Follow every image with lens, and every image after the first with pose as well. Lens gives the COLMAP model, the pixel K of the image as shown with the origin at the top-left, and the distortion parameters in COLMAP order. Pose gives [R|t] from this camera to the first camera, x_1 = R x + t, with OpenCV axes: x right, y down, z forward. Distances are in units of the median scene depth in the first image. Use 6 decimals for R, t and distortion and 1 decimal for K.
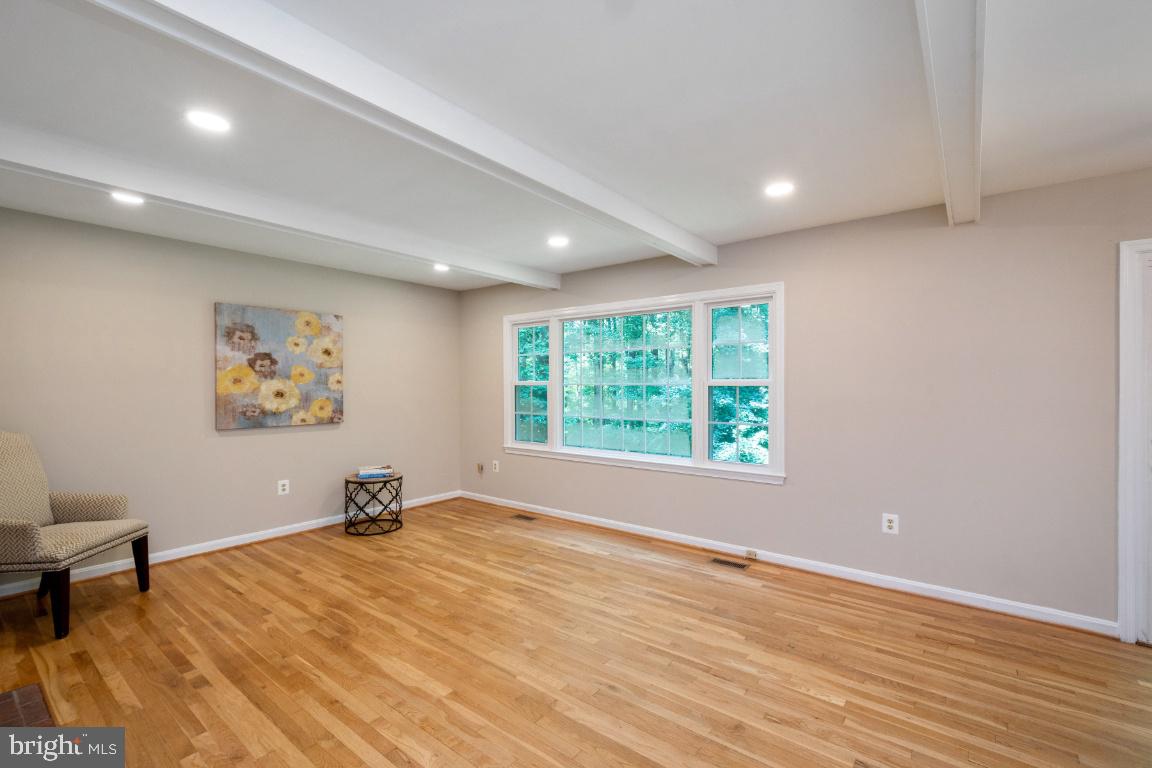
lens RADIAL K [[502.4, 0, 582.4], [0, 502.4, 385.4], [0, 0, 1]] dist [0.004387, -0.000625]
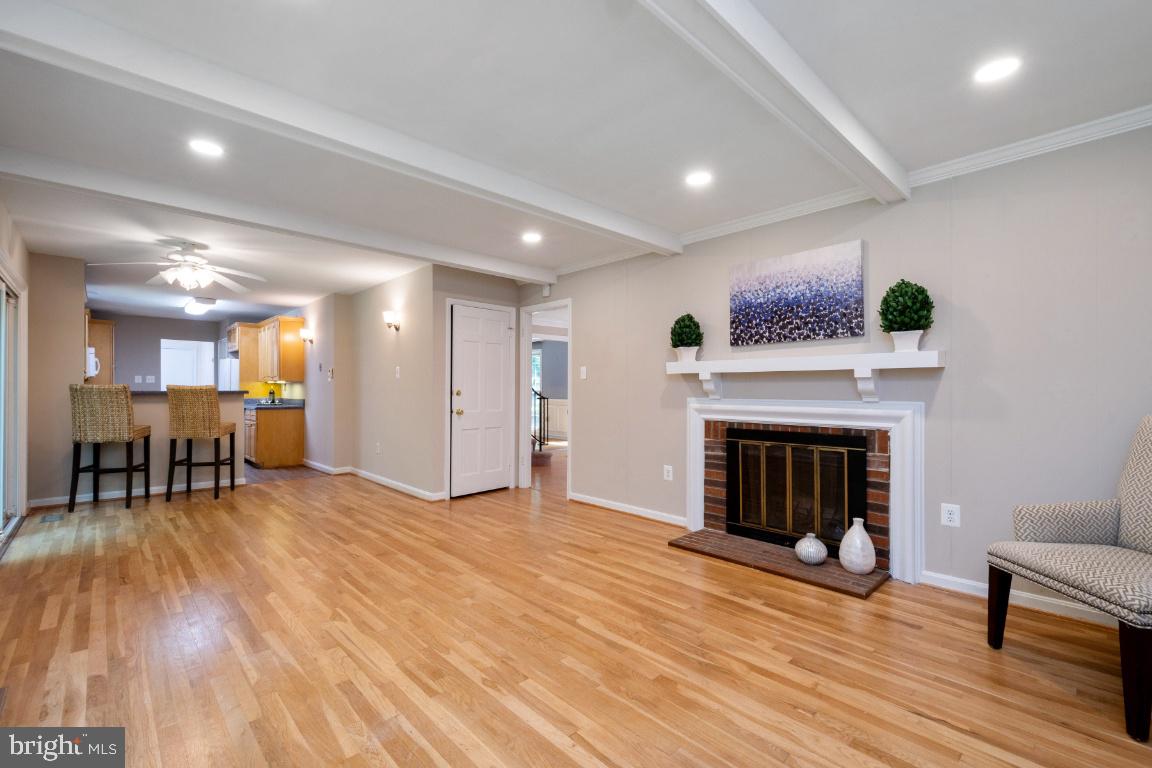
lens RADIAL K [[502.4, 0, 573.9], [0, 502.4, 387.1], [0, 0, 1]] dist [0.004387, -0.000625]
pose [[-0.986158, -0.000573, 0.165810, -0.403767], [-0.001238, 0.999992, -0.003910, 0.061437], [-0.165806, -0.004061, -0.986150, 1.626109]]
